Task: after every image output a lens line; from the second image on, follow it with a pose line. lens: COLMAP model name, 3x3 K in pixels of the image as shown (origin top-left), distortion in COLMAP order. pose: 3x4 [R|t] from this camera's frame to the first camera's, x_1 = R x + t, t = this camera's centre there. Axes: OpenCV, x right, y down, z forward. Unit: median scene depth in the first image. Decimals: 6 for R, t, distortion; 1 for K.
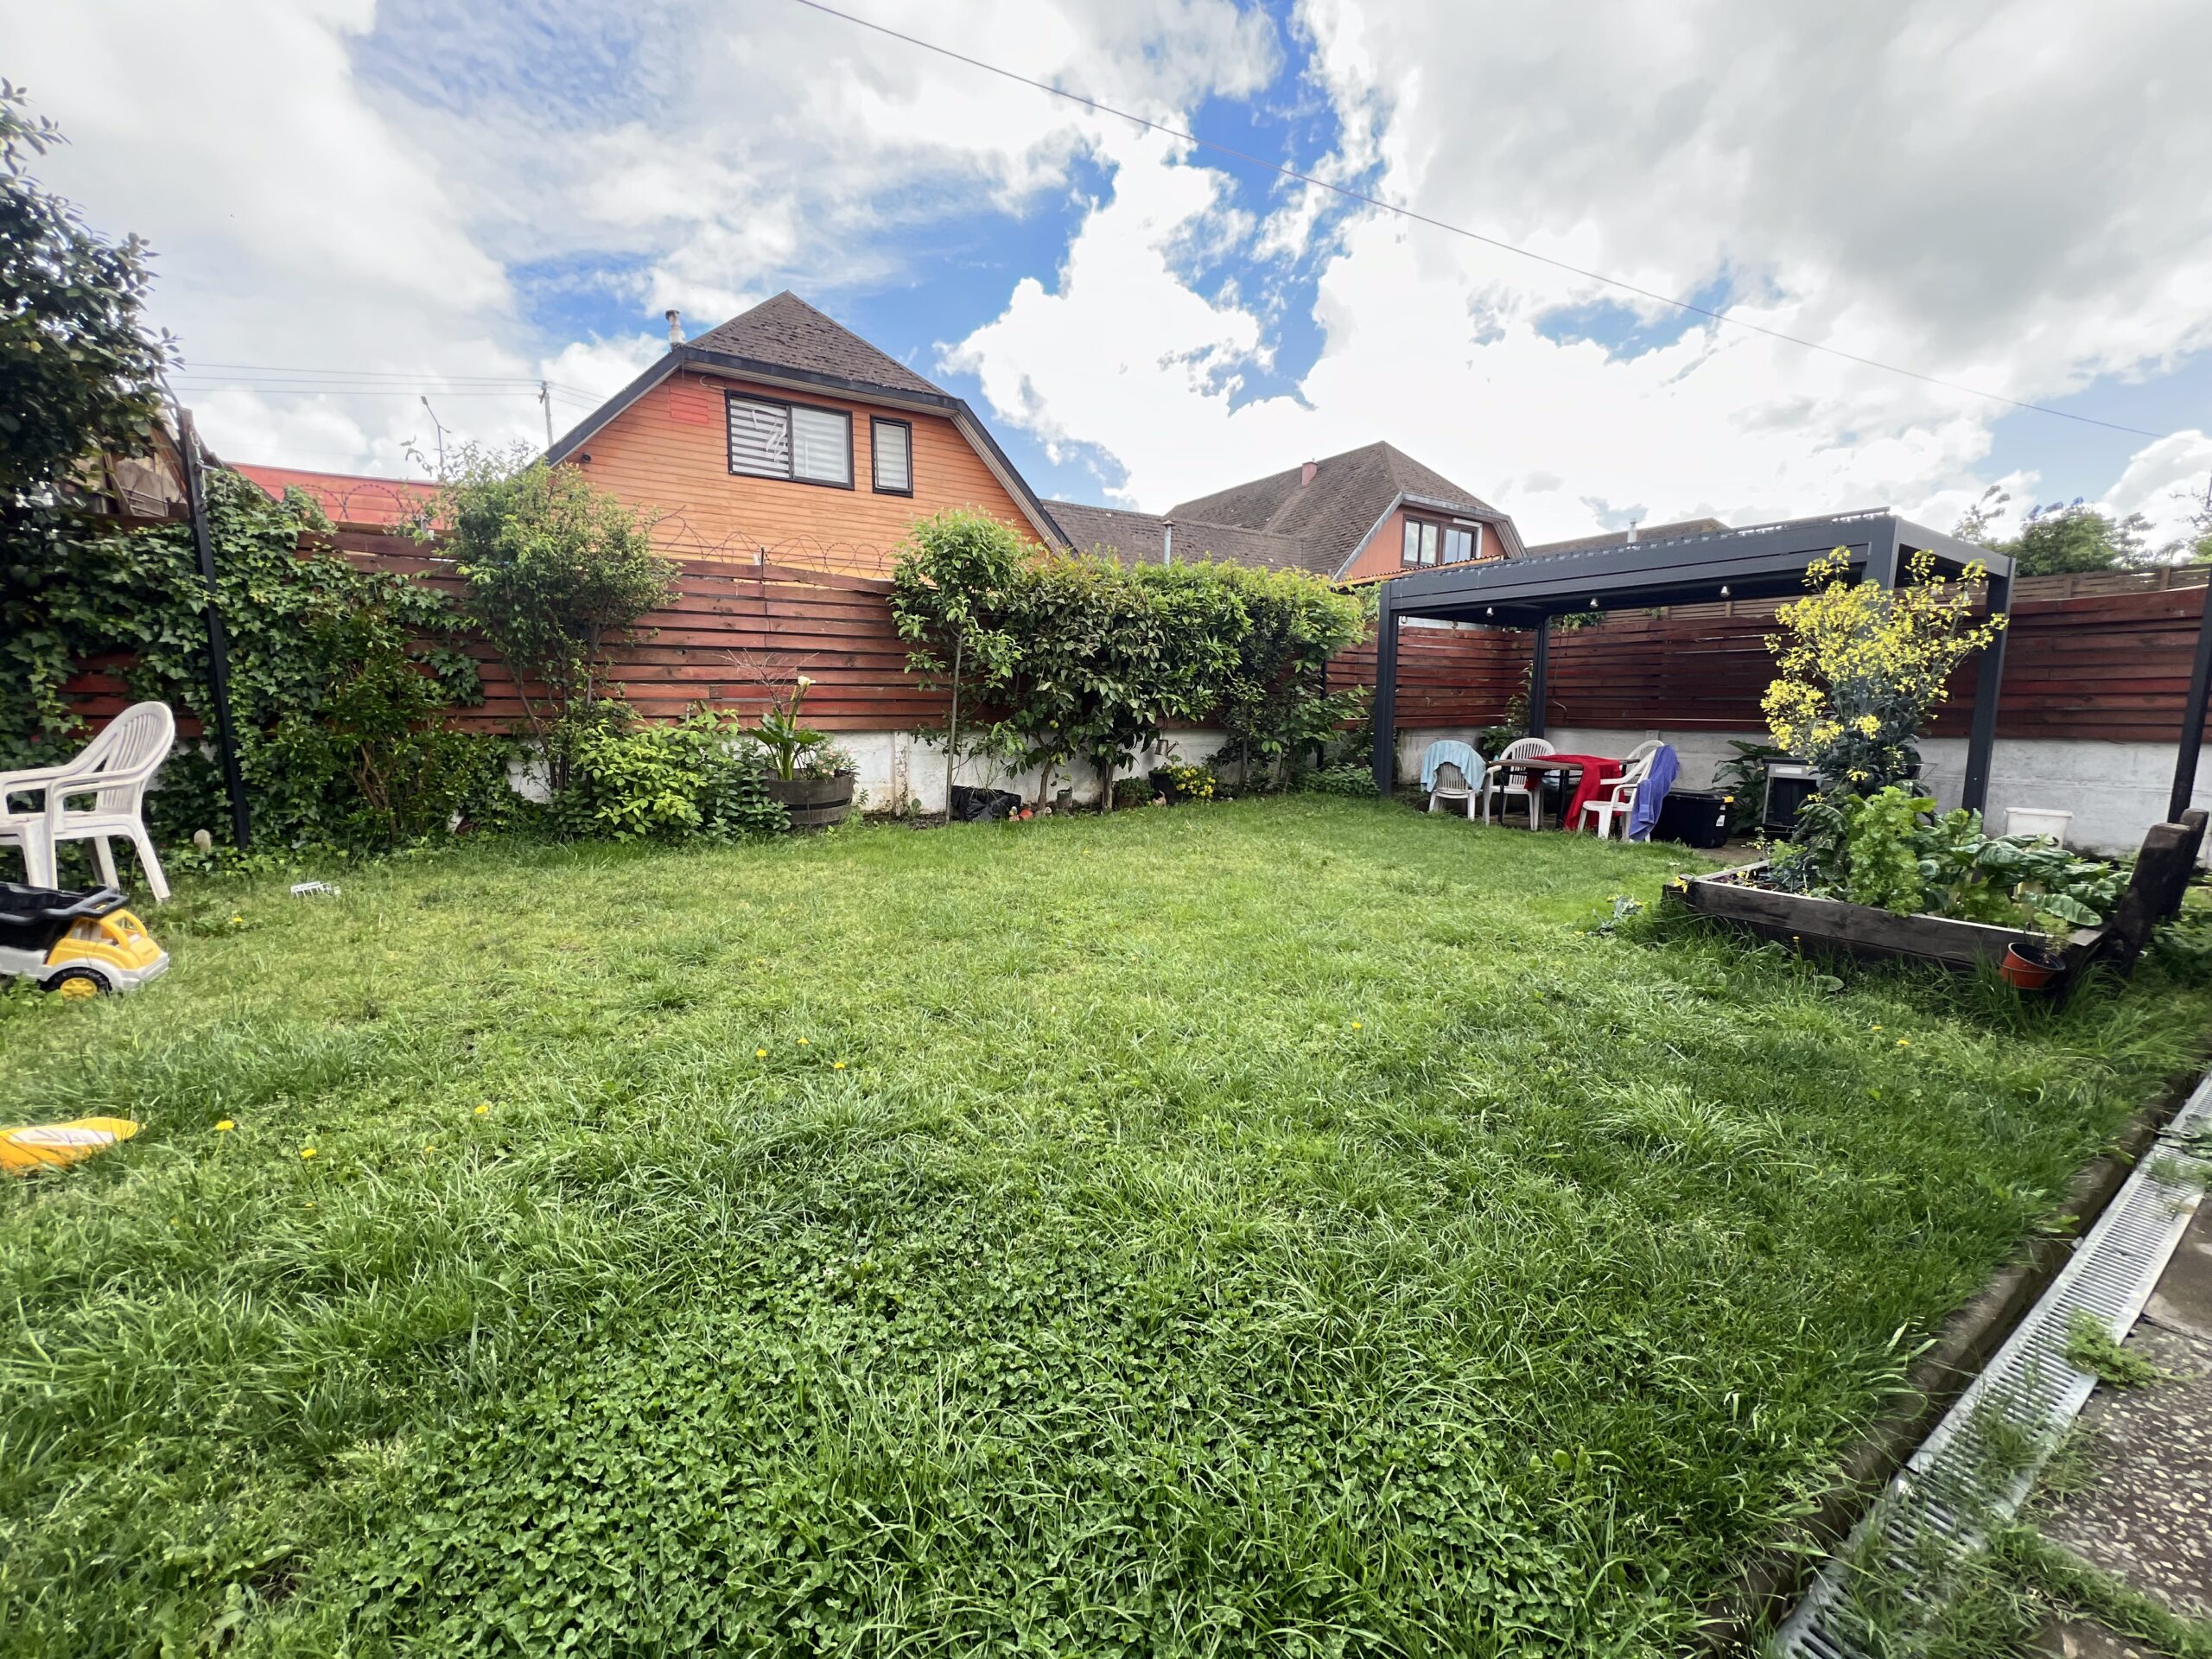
lens RADIAL K [[885.4, 0, 1096.6], [0, 885.4, 826.7], [0, 0, 1]] dist [-0.002118, 0.000586]
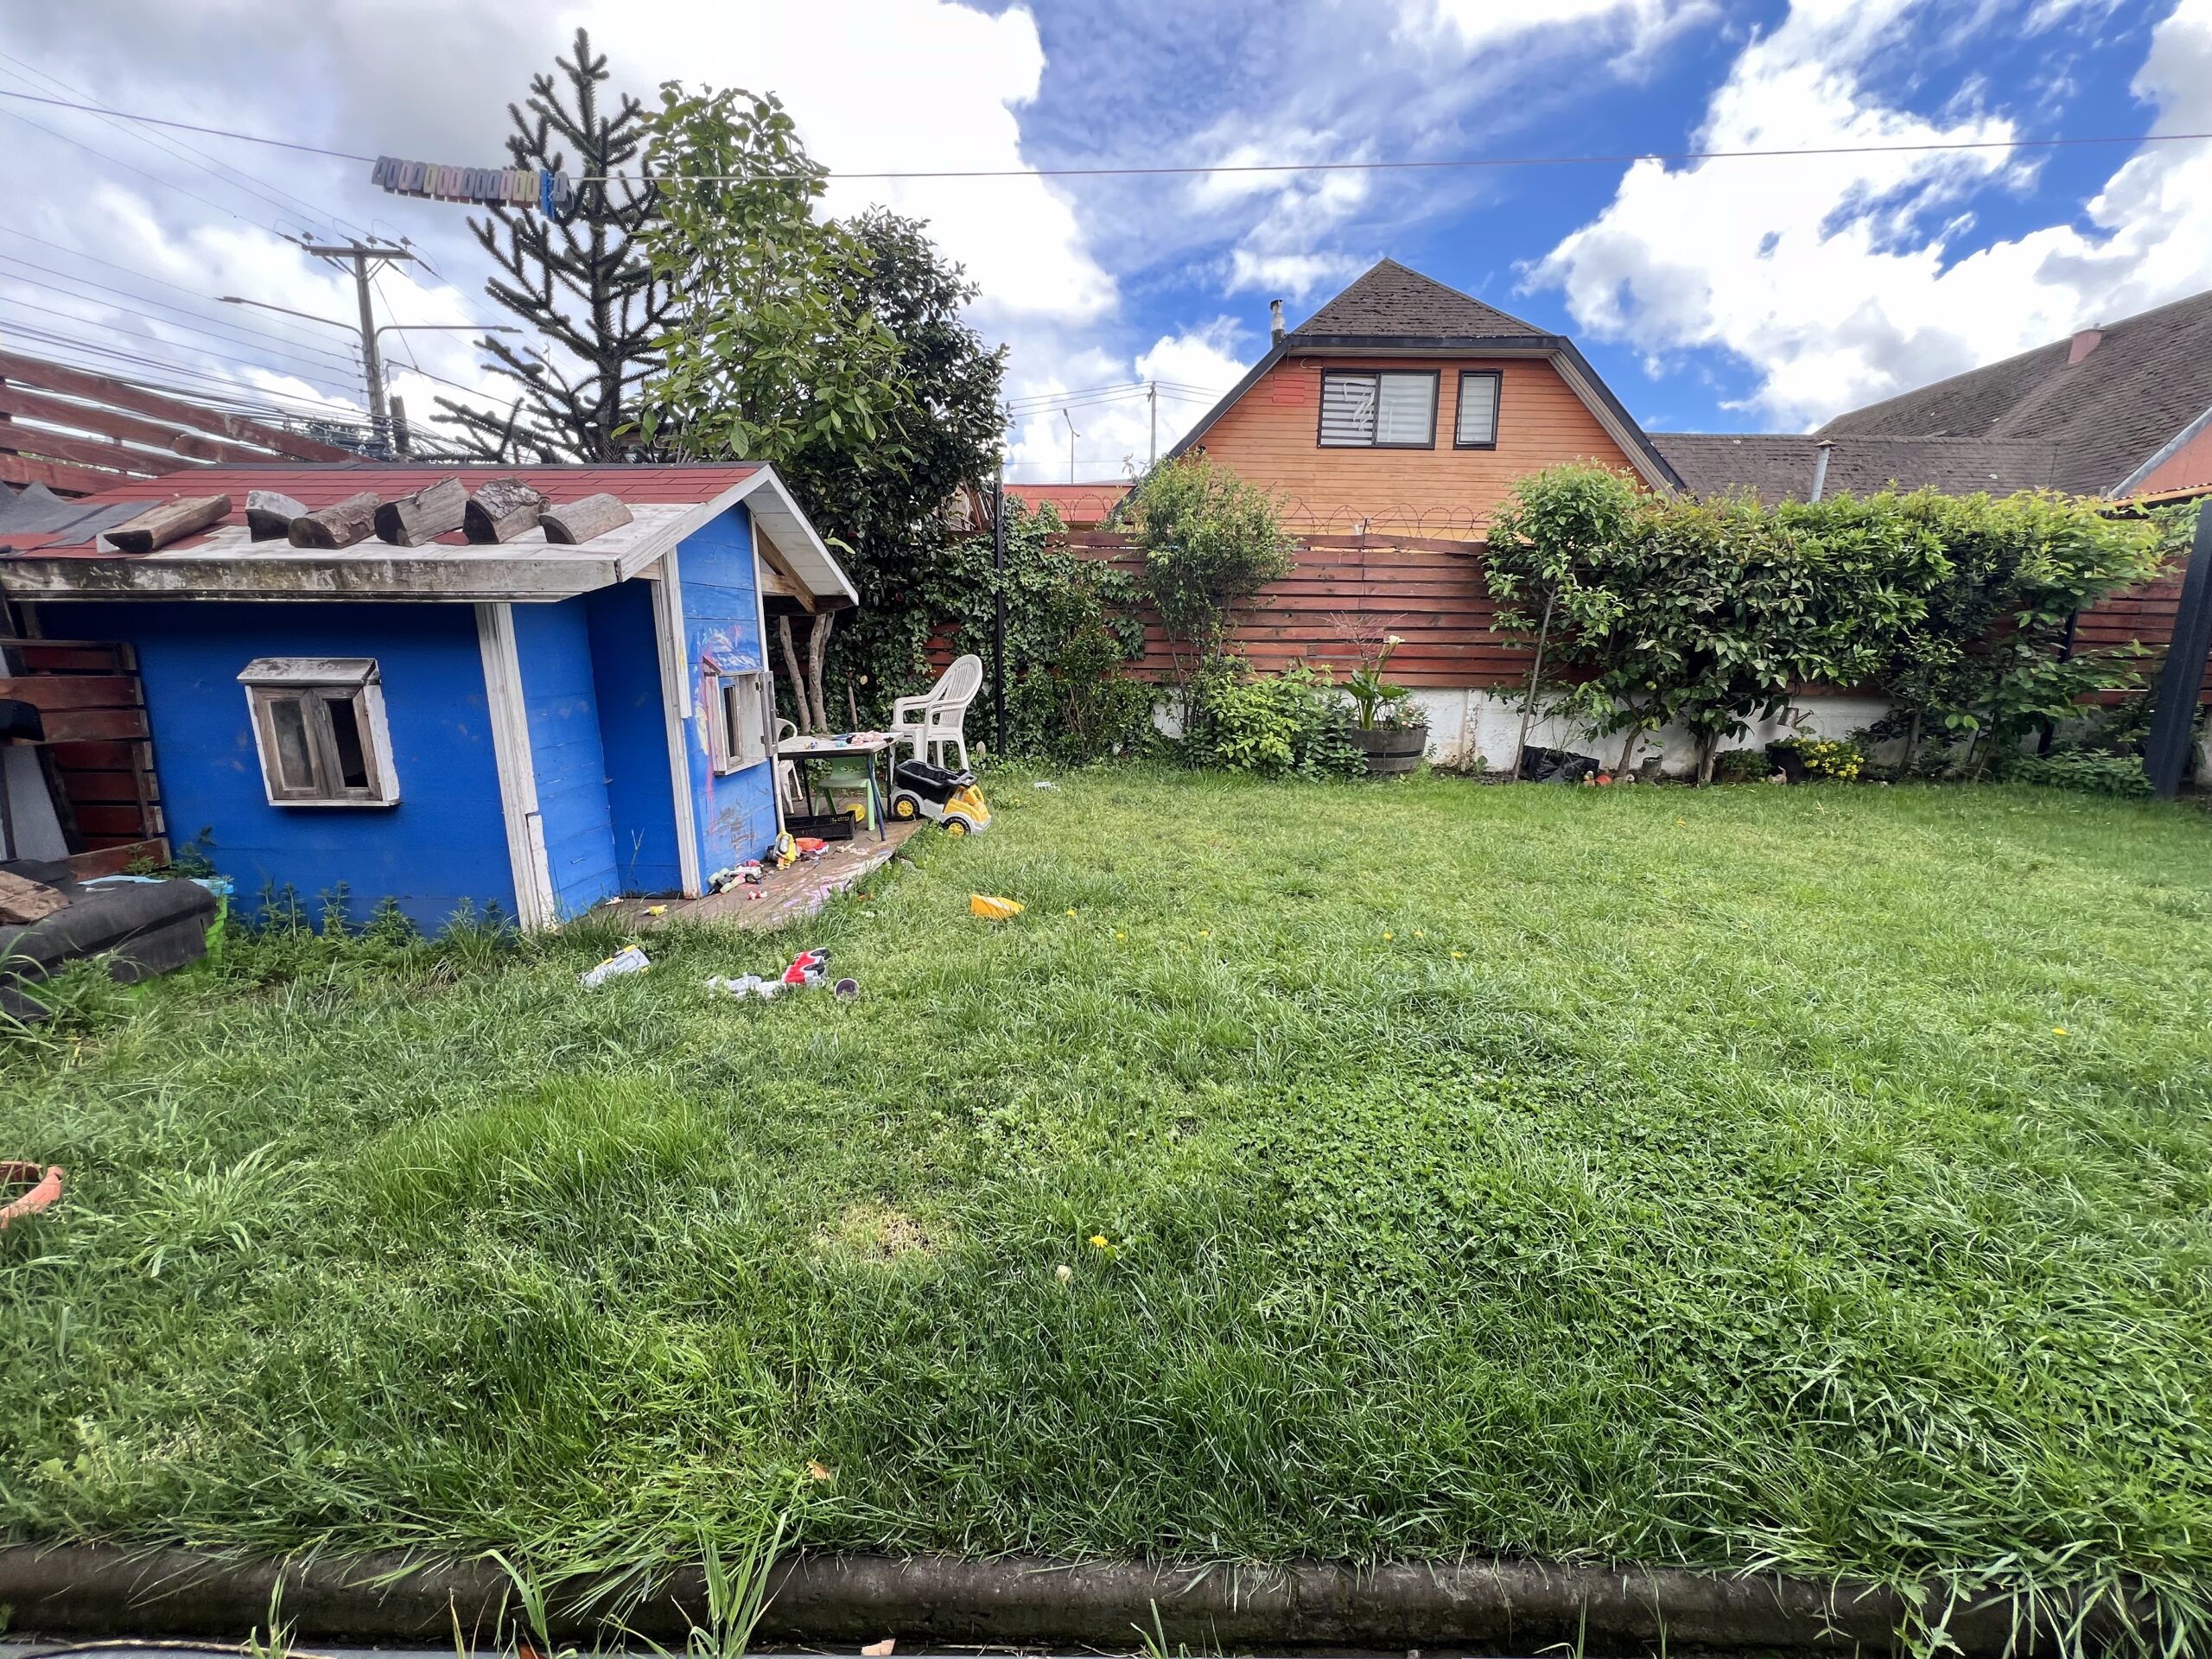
lens RADIAL K [[885.5, 0, 1099.0], [0, 885.5, 825.4], [0, 0, 1]] dist [-0.000638, 0.000847]
pose [[0.841103, 0.108077, -0.529967, -0.027770], [-0.085791, 0.994087, 0.066567, 0.019274], [0.534028, -0.010523, 0.845402, -0.108487]]
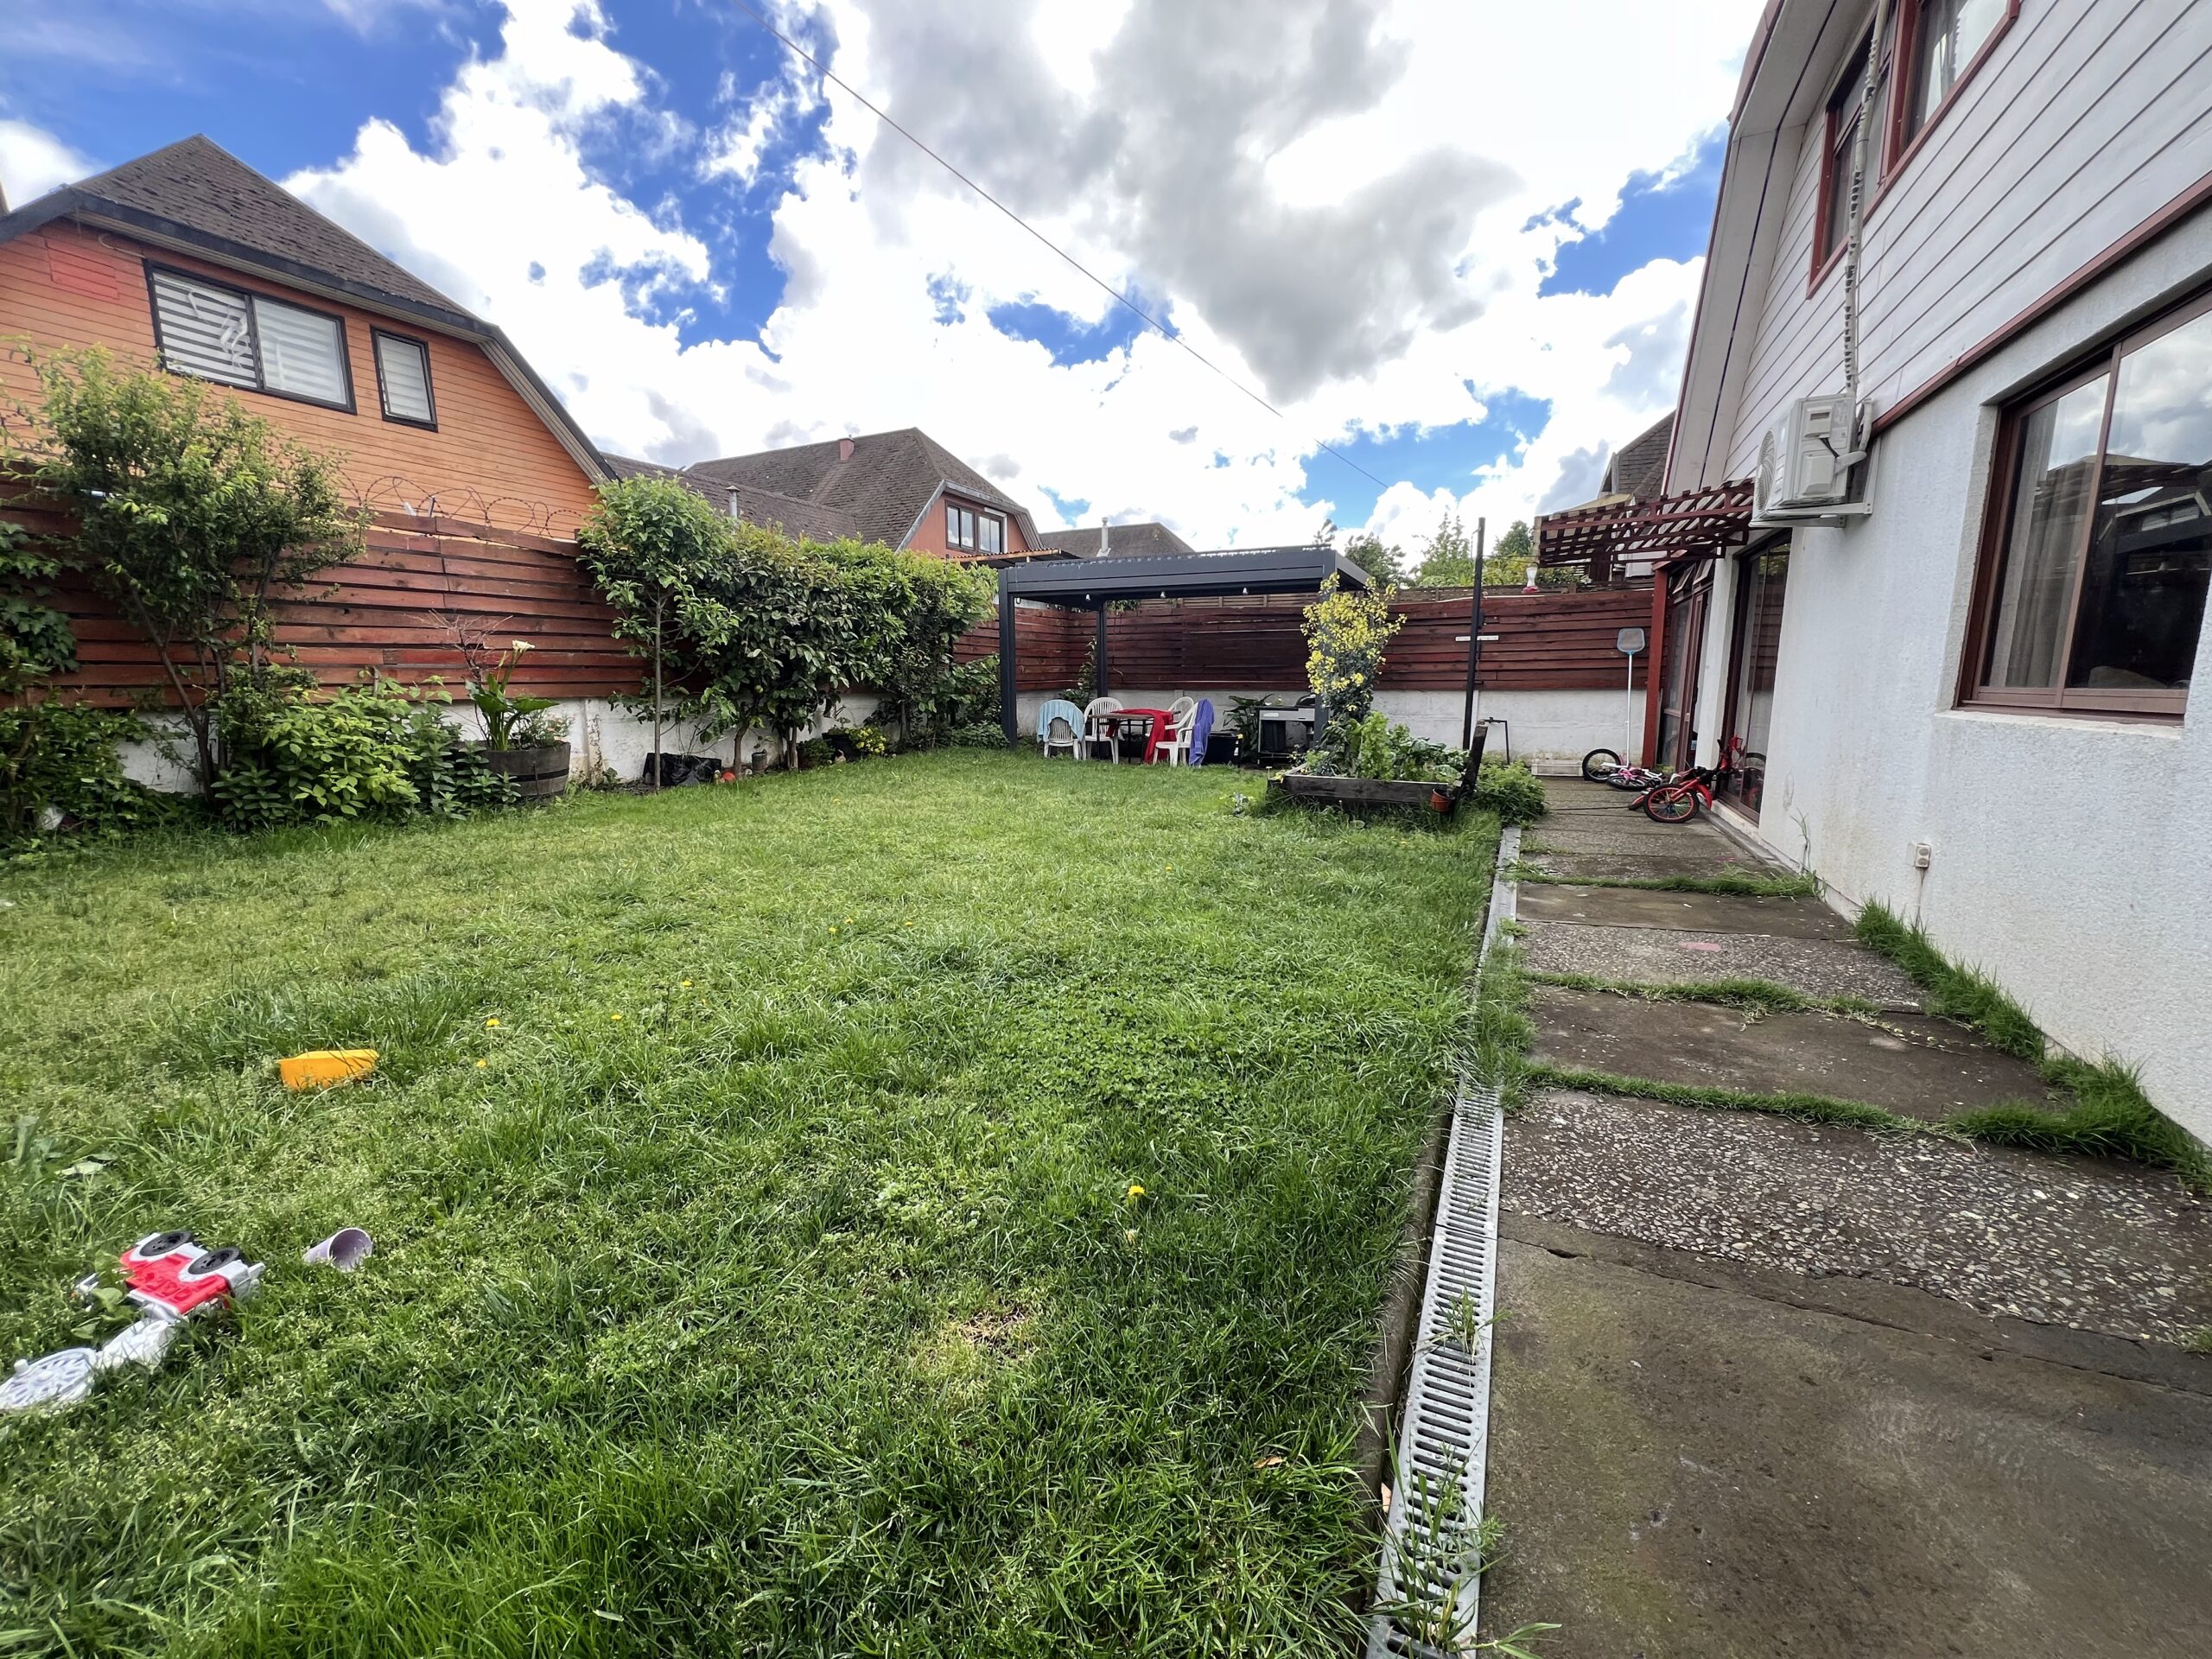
lens RADIAL K [[884.9, 0, 1097.6], [0, 884.9, 827.8], [0, 0, 1]] dist [-0.002195, 0.000601]
pose [[0.852549, -0.094370, 0.514058, -0.269454], [0.077546, 0.995517, 0.054148, 0.024699], [-0.516863, -0.006301, 0.856045, -0.125752]]
